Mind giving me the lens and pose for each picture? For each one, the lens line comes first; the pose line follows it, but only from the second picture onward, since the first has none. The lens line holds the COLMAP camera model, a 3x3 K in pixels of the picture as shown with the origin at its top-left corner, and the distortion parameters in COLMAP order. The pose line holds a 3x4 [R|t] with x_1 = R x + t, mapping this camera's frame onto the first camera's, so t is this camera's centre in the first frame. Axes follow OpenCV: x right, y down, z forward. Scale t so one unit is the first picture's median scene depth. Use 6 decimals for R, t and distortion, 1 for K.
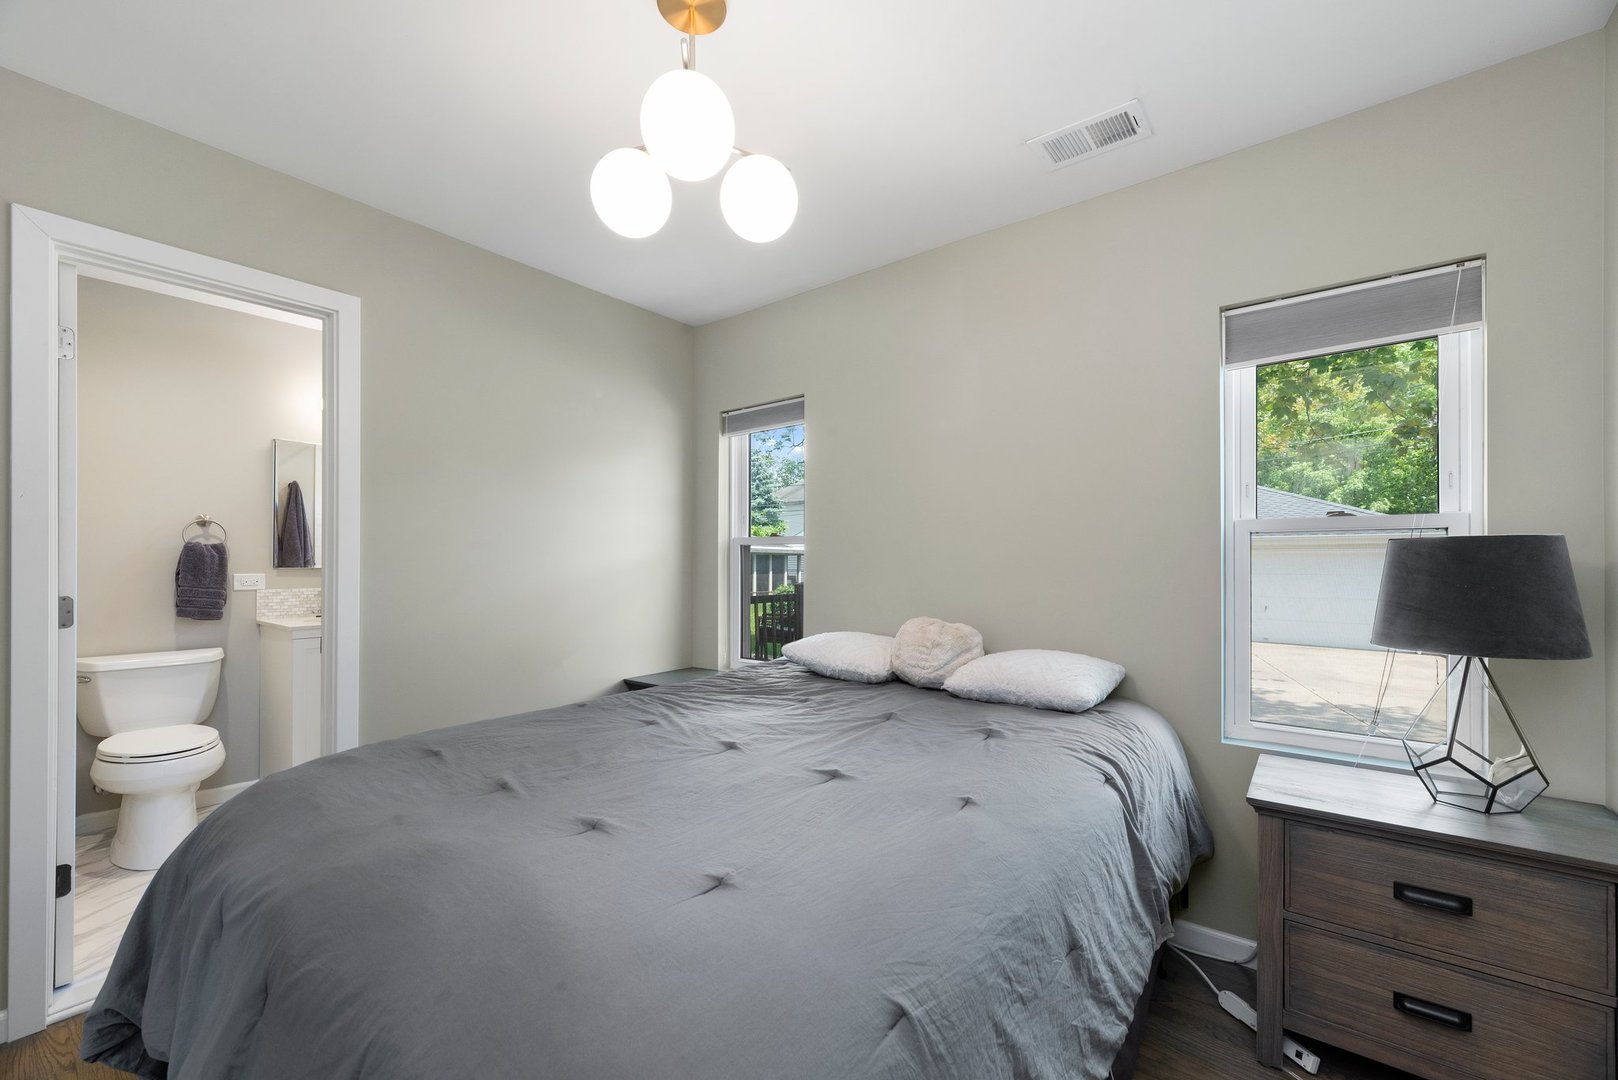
lens RADIAL K [[651.6, 0, 802.5], [0, 651.6, 552.2], [0, 0, 1]] dist [0.003778, 0.000200]
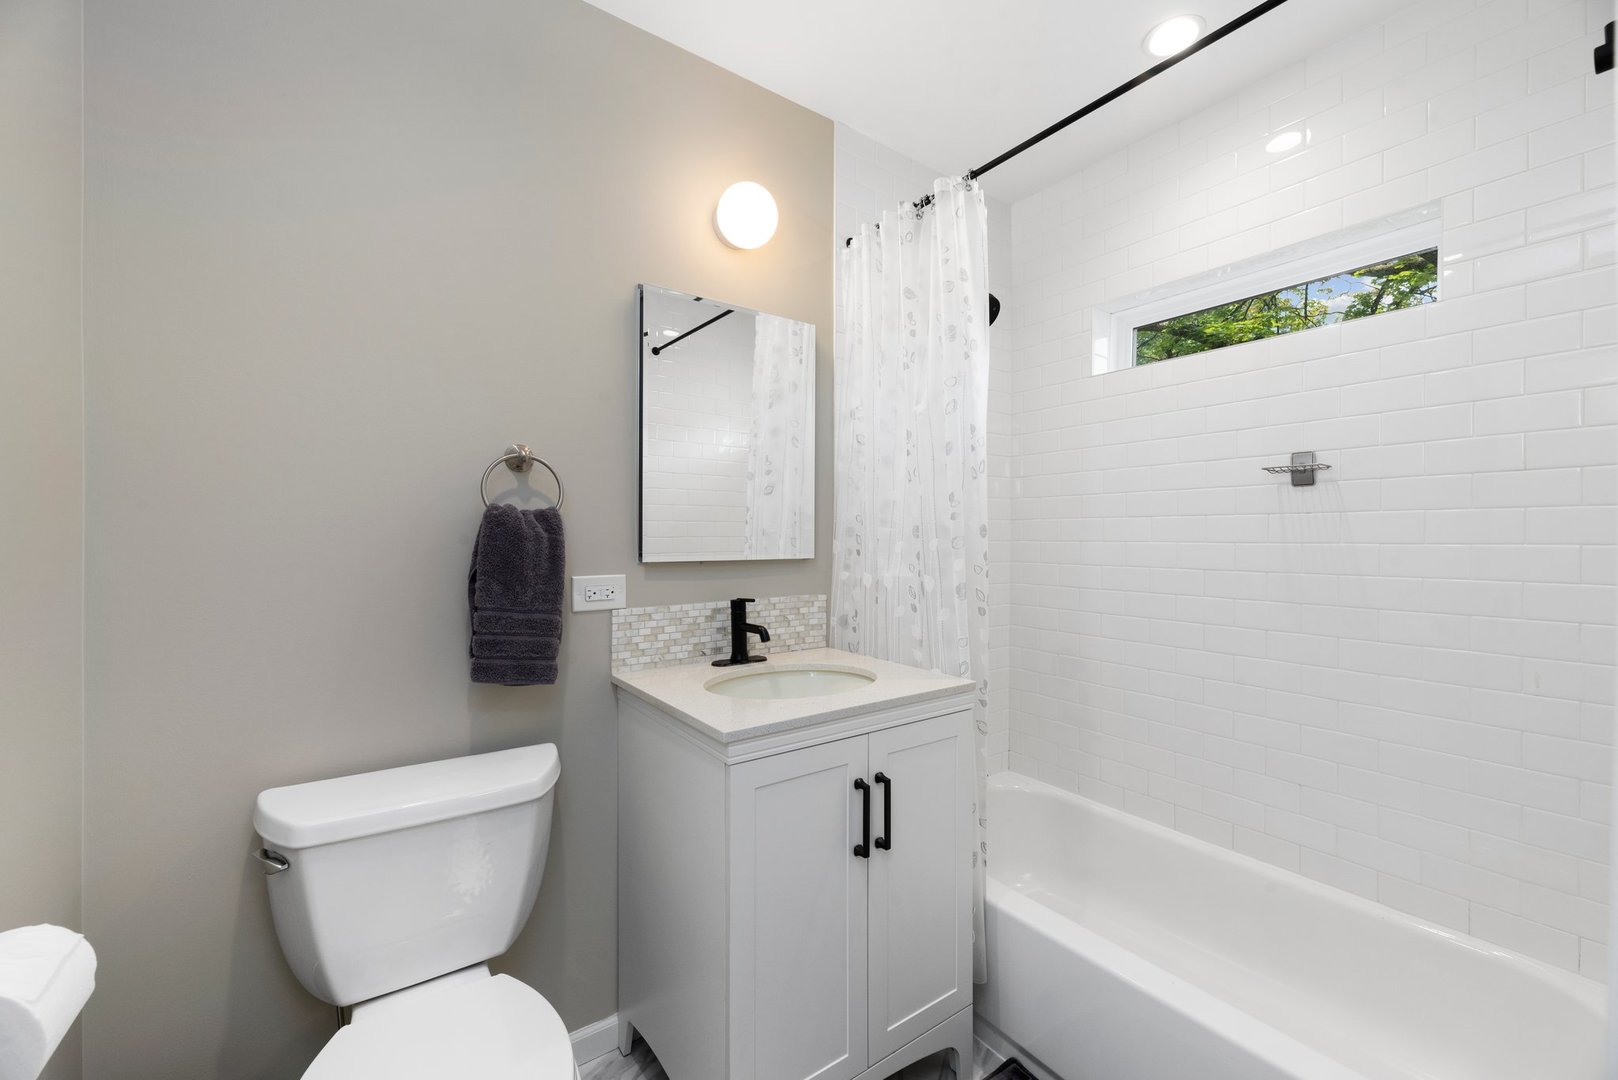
lens RADIAL K [[651.6, 0, 813.9], [0, 651.6, 536.1], [0, 0, 1]] dist [0.003778, 0.000200]
pose [[0.959395, 0.000699, -0.282066, -0.598508], [0.001991, 0.999955, 0.009249, 0.001510], [0.282060, -0.009436, 0.959350, 0.630186]]
